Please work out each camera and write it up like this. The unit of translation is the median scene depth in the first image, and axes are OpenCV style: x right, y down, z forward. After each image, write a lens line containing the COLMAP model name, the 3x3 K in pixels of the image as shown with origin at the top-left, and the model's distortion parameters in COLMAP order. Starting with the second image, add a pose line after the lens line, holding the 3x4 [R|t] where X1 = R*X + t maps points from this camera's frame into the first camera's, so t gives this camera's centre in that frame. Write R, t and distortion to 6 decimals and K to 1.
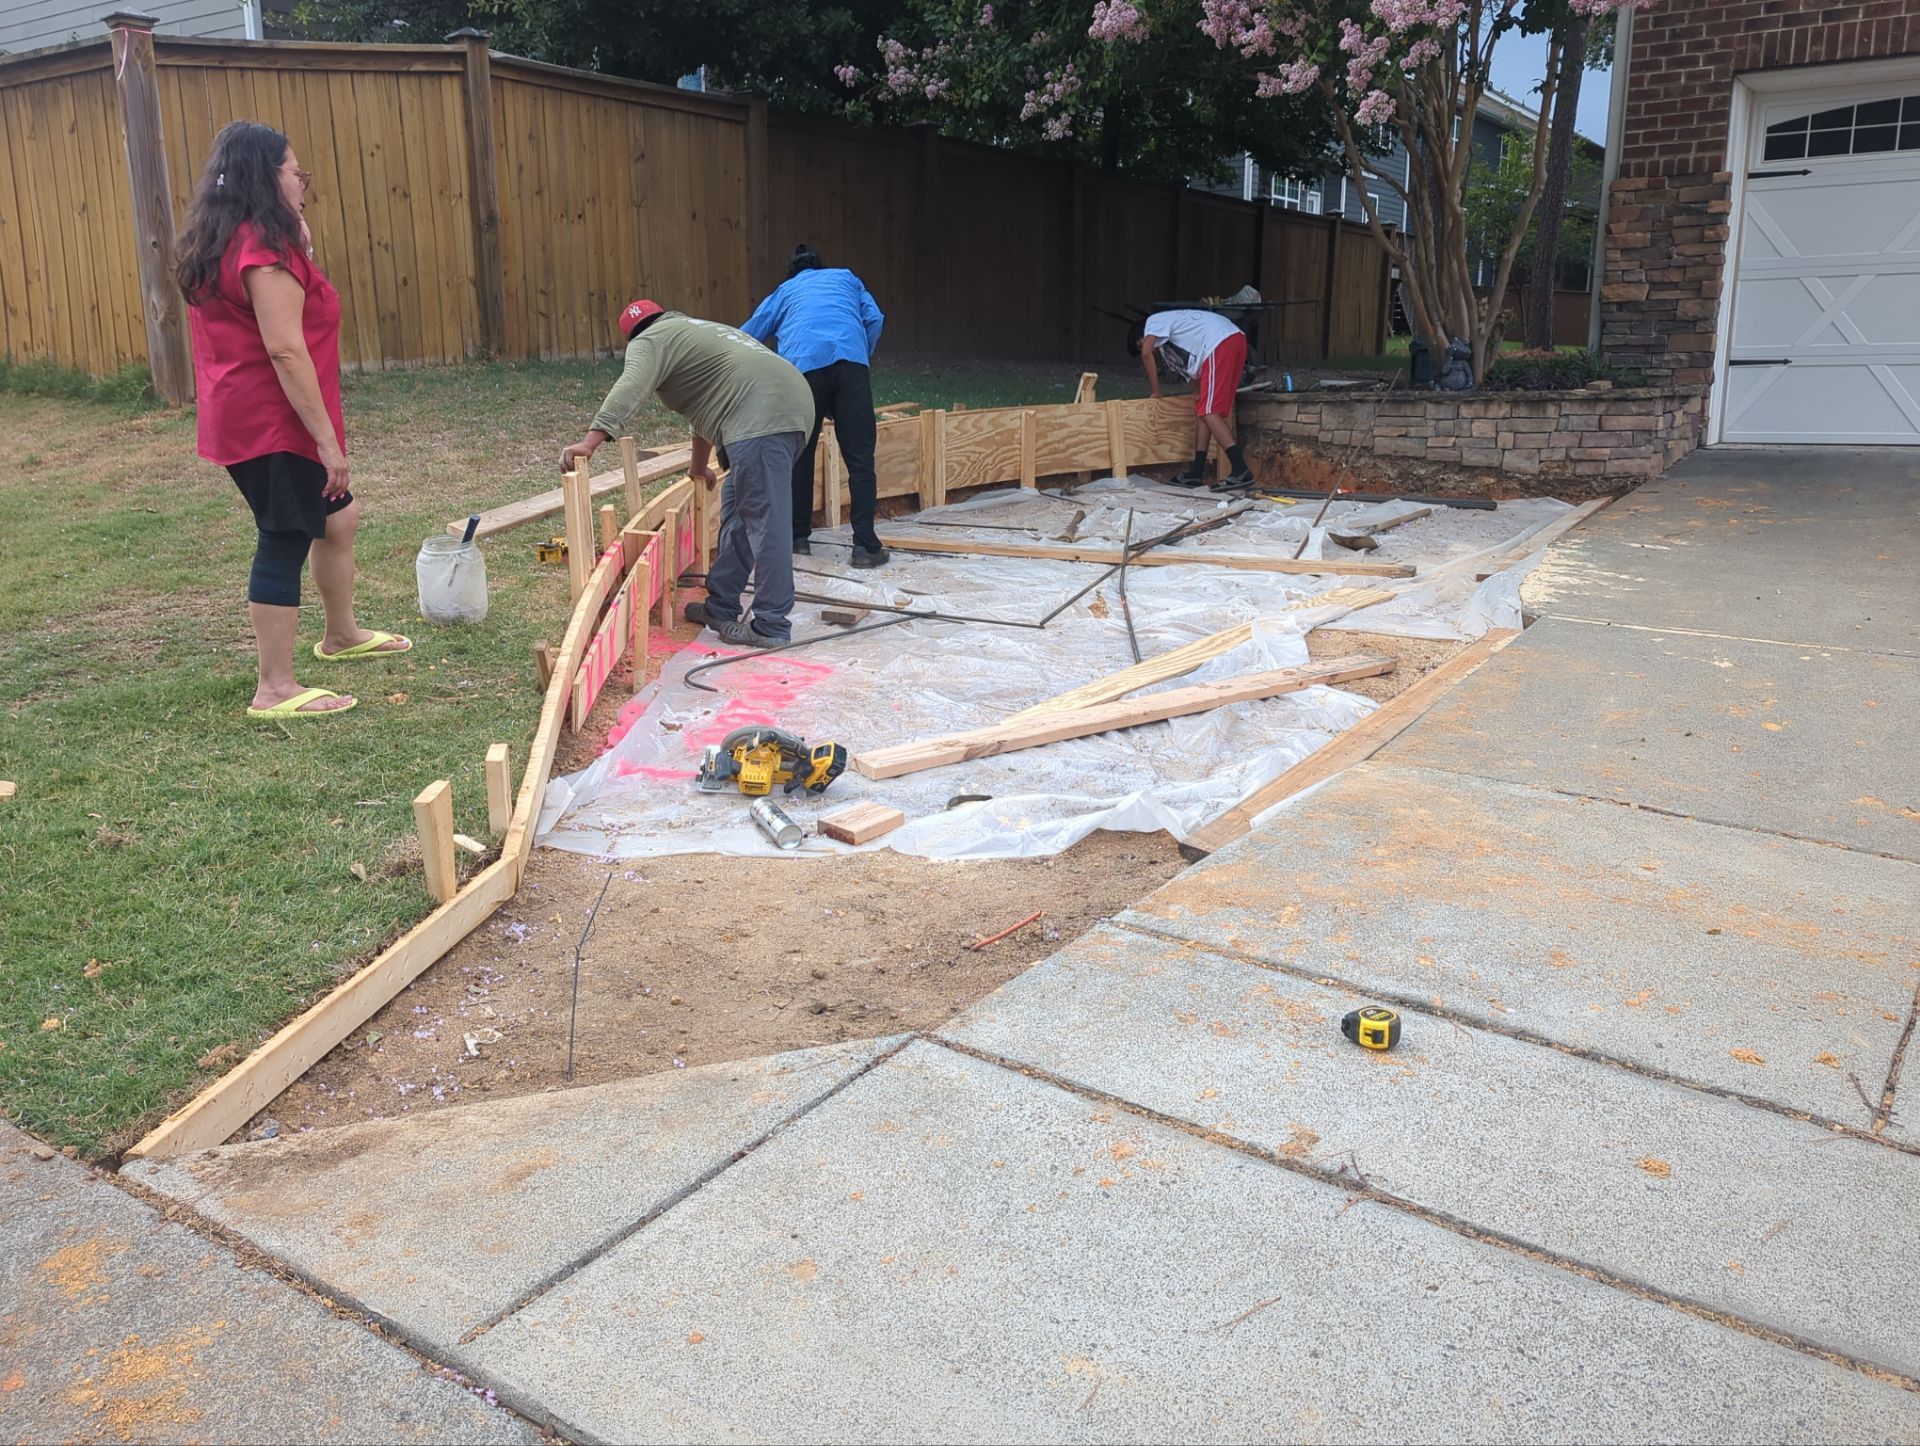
lens RADIAL K [[1561.1, 0, 965.9], [0, 1561.1, 720.8], [0, 0, 1]] dist [0.071383, -0.061832]
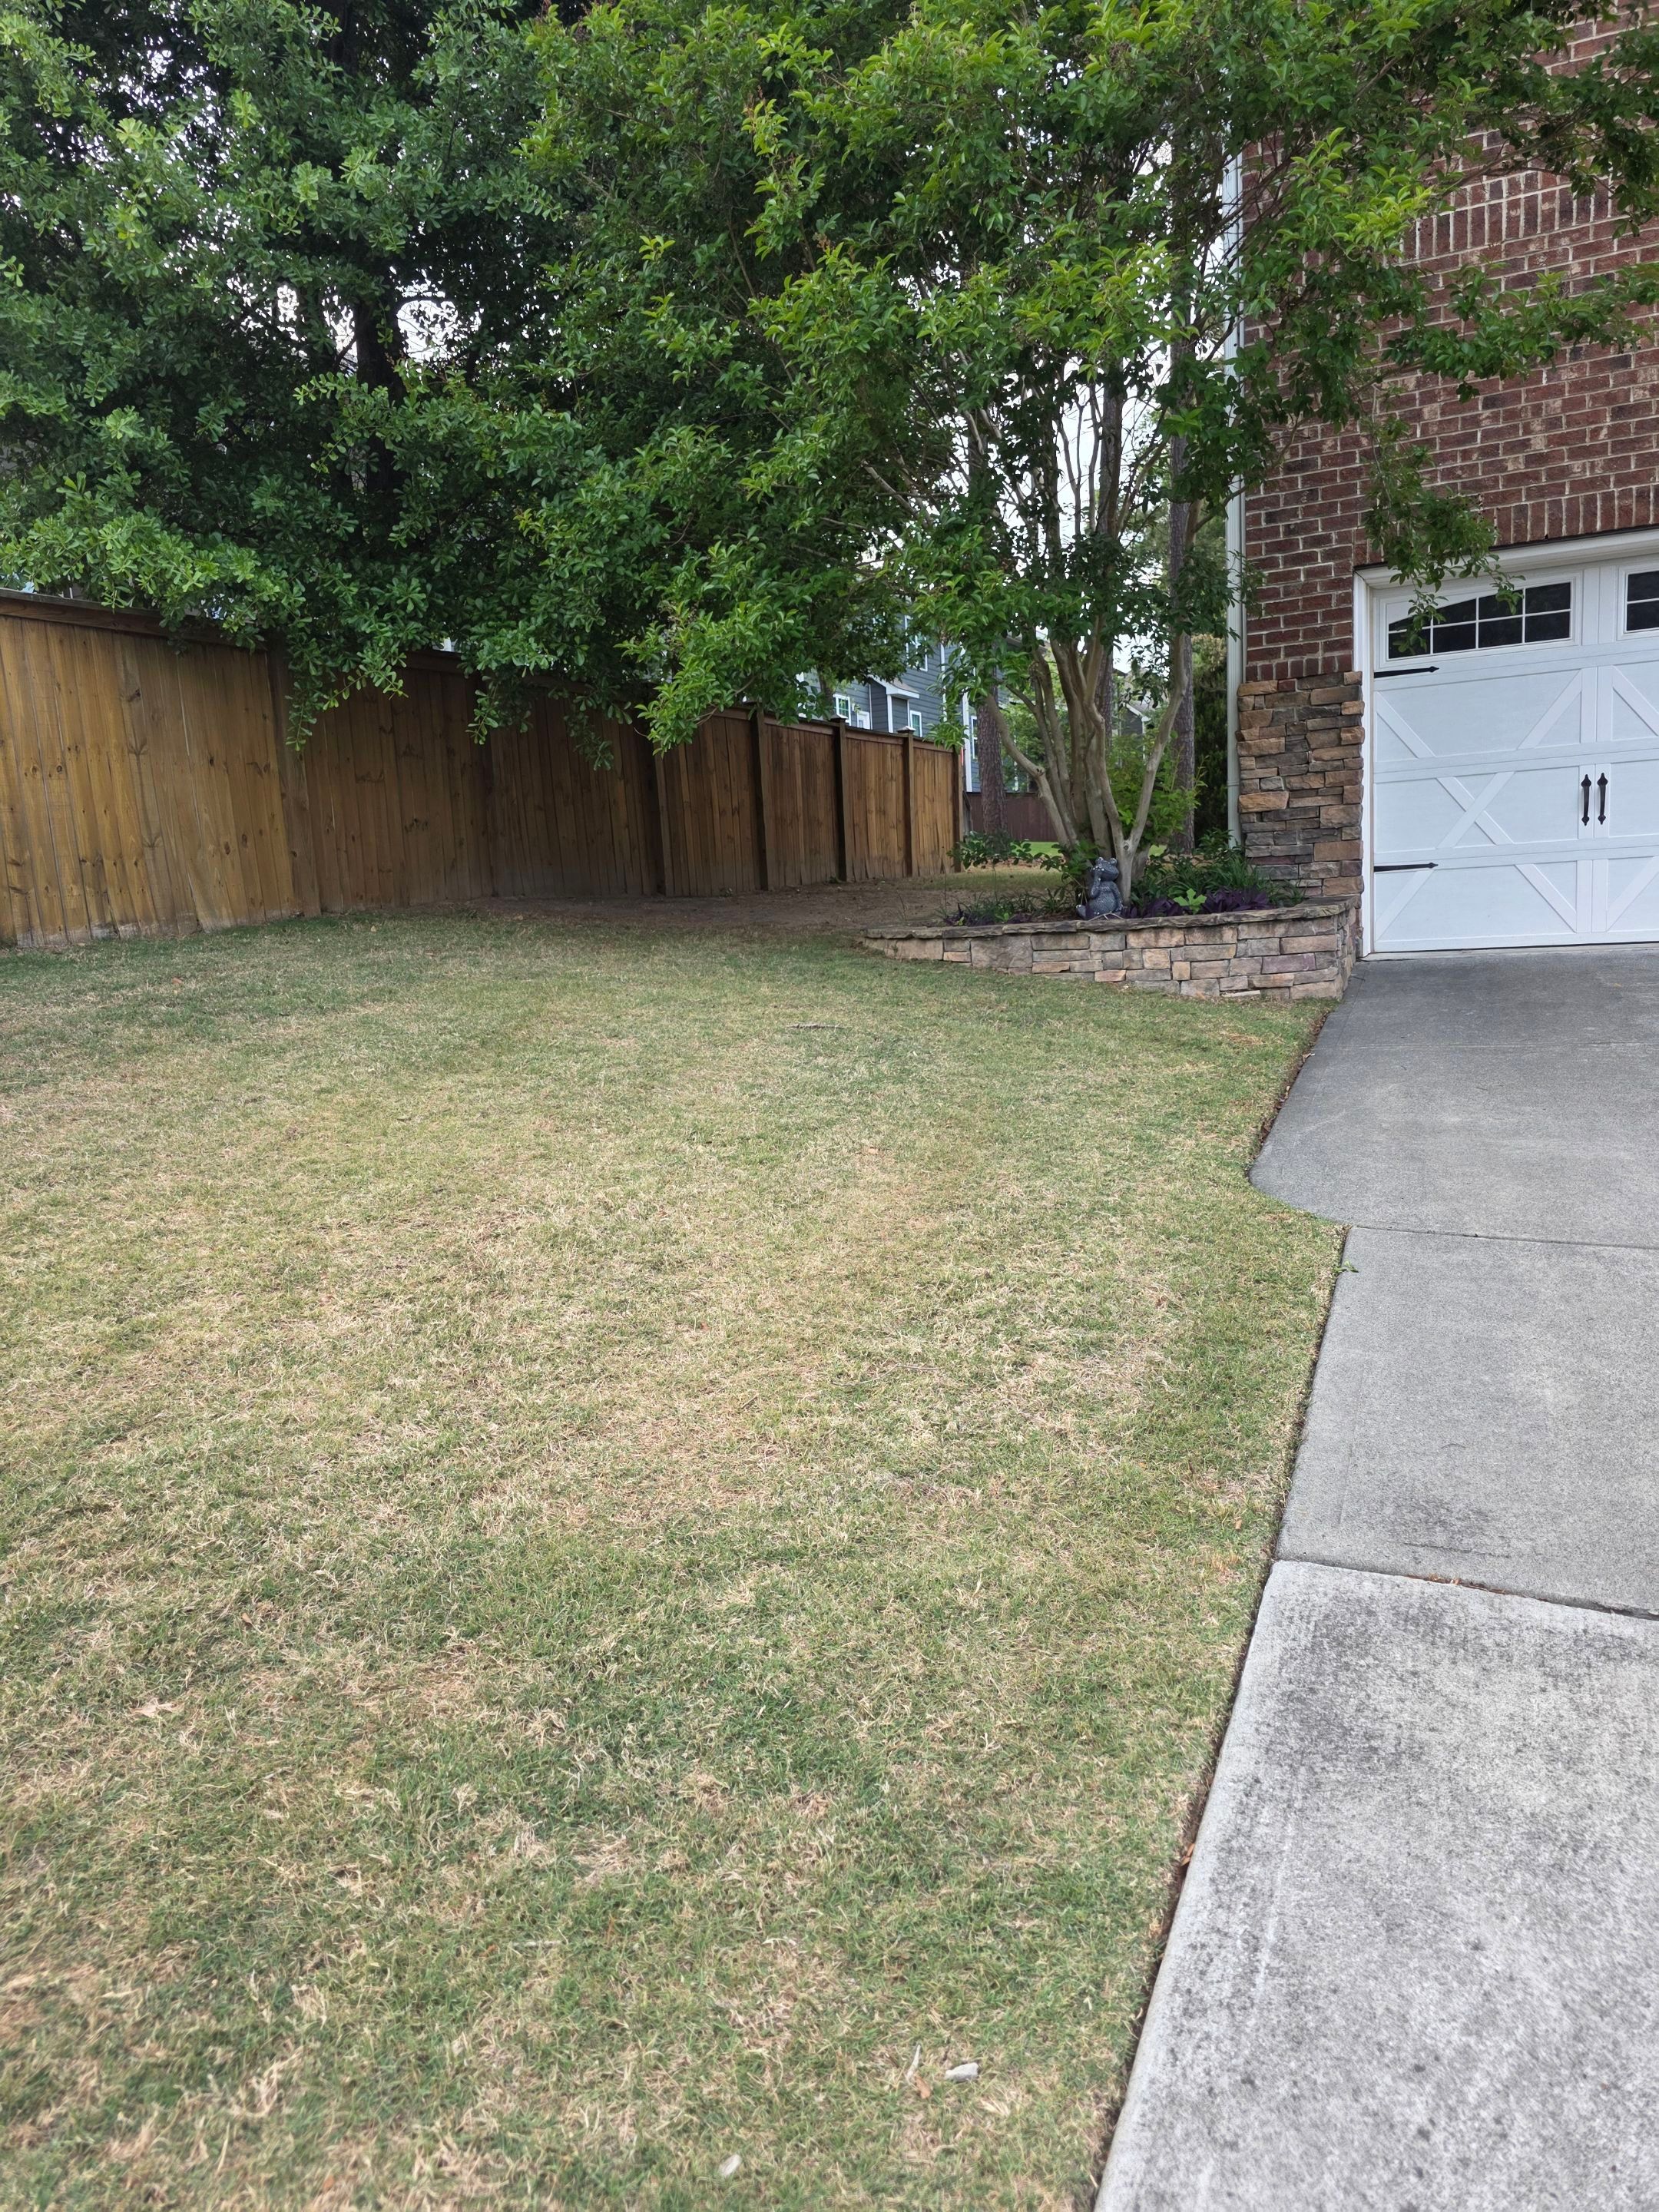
lens RADIAL K [[1488.7, 0, 808.6], [0, 1488.7, 1121.1], [0, 0, 1]] dist [0.036177, -0.023154]
pose [[0.982663, -0.084228, 0.165163, -0.008449], [0.094334, 0.994058, -0.054315, -0.063997], [-0.159606, 0.068954, 0.984770, 0.198994]]
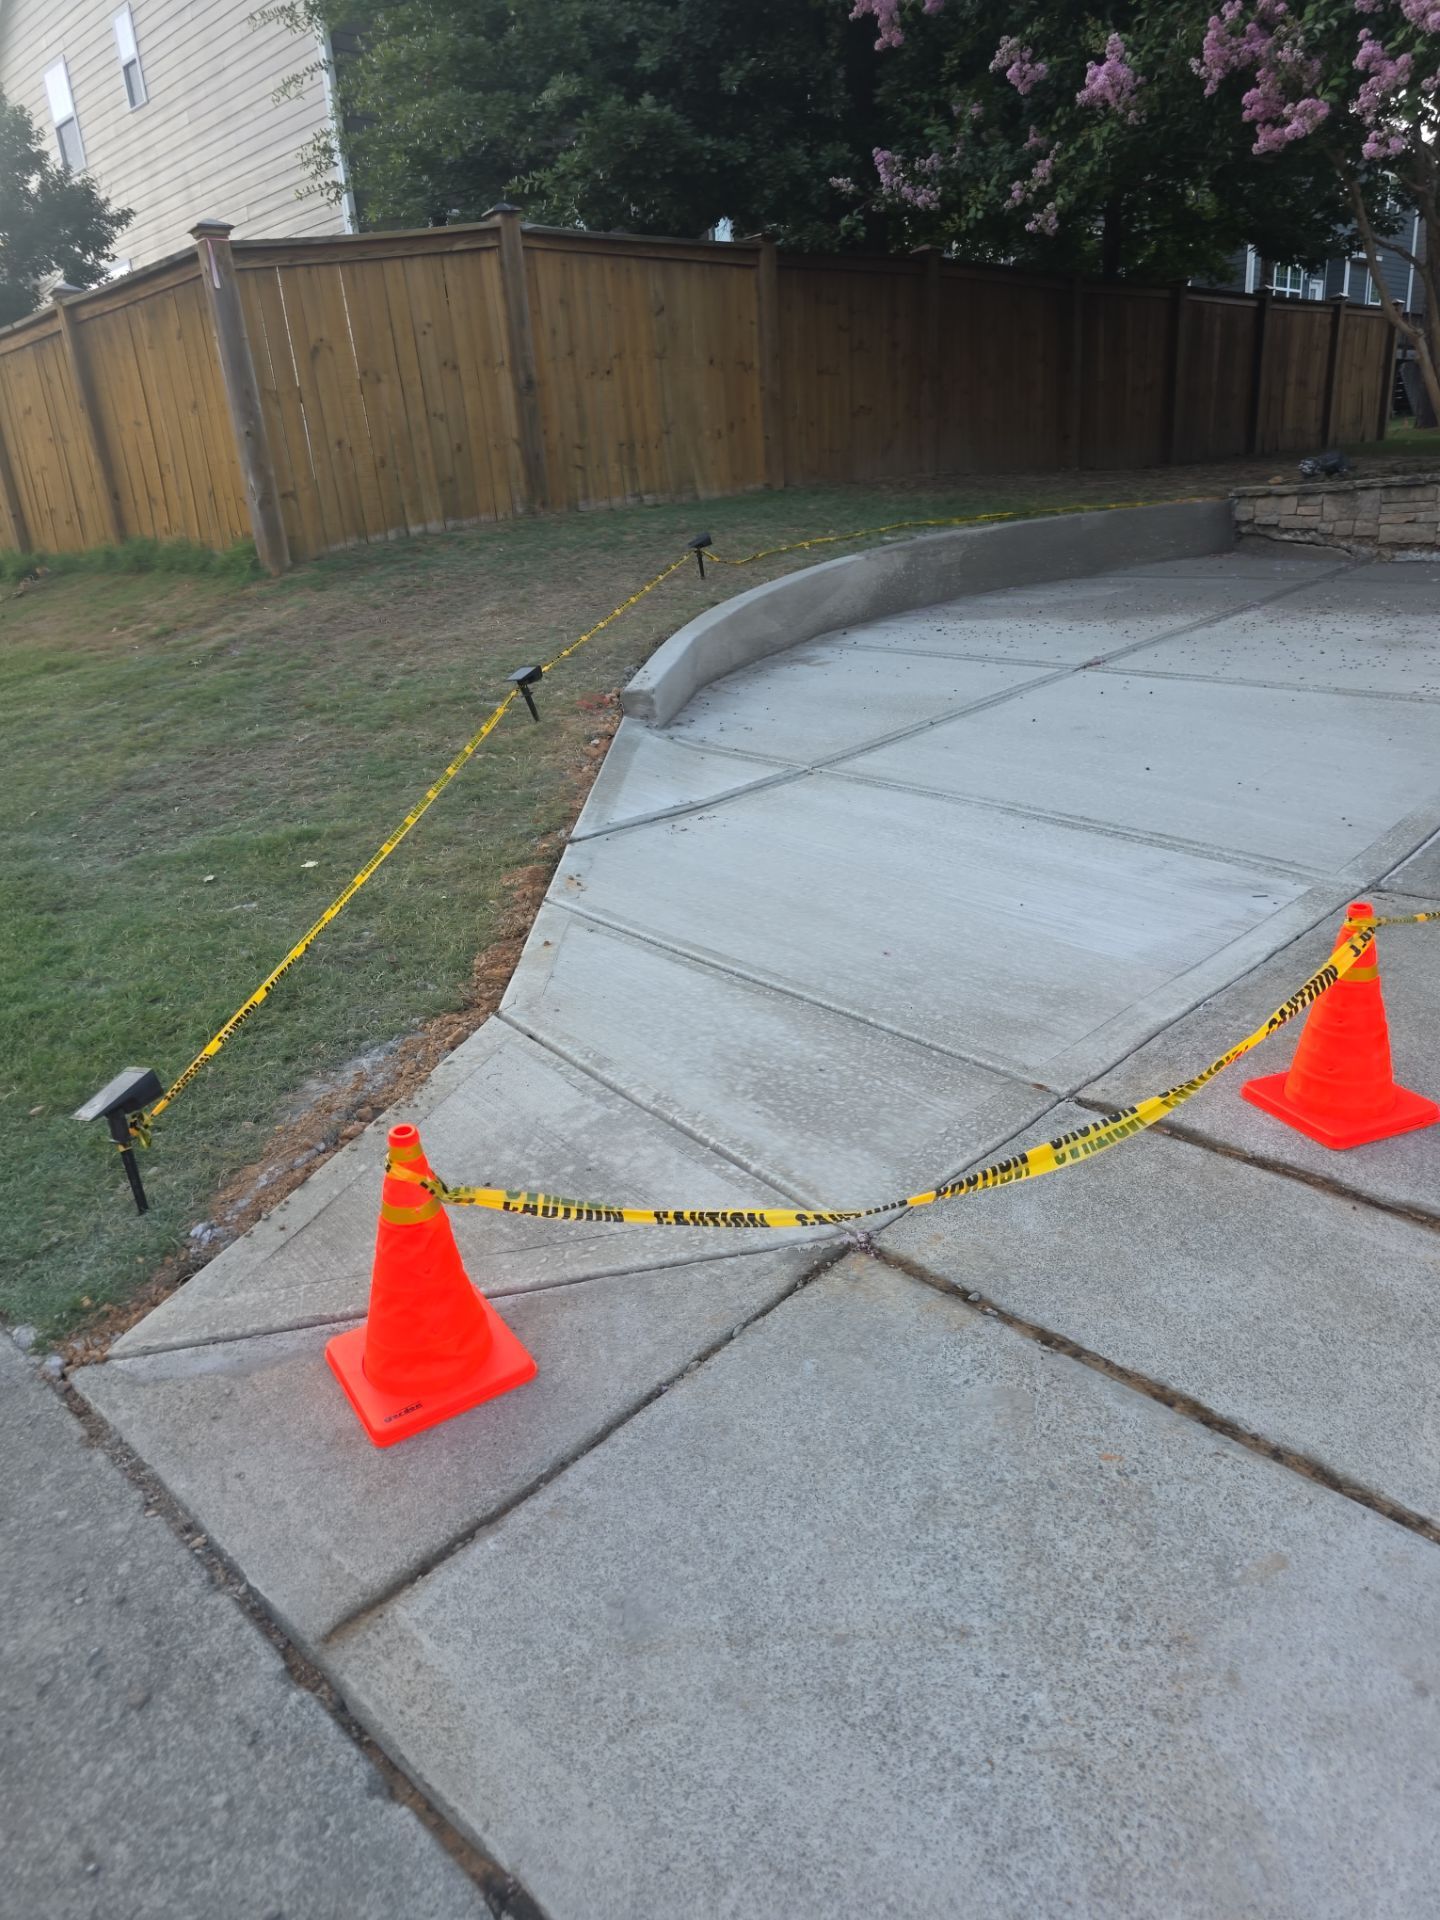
lens RADIAL K [[1297.7, 0, 717.2], [0, 1297.7, 966.4], [0, 0, 1]] dist [0.051283, -0.043655]
pose [[0.980070, -0.003886, -0.198616, 0.012562], [0.029136, 0.991808, 0.124366, -0.018681], [0.196506, -0.127675, 0.972155, 0.070194]]
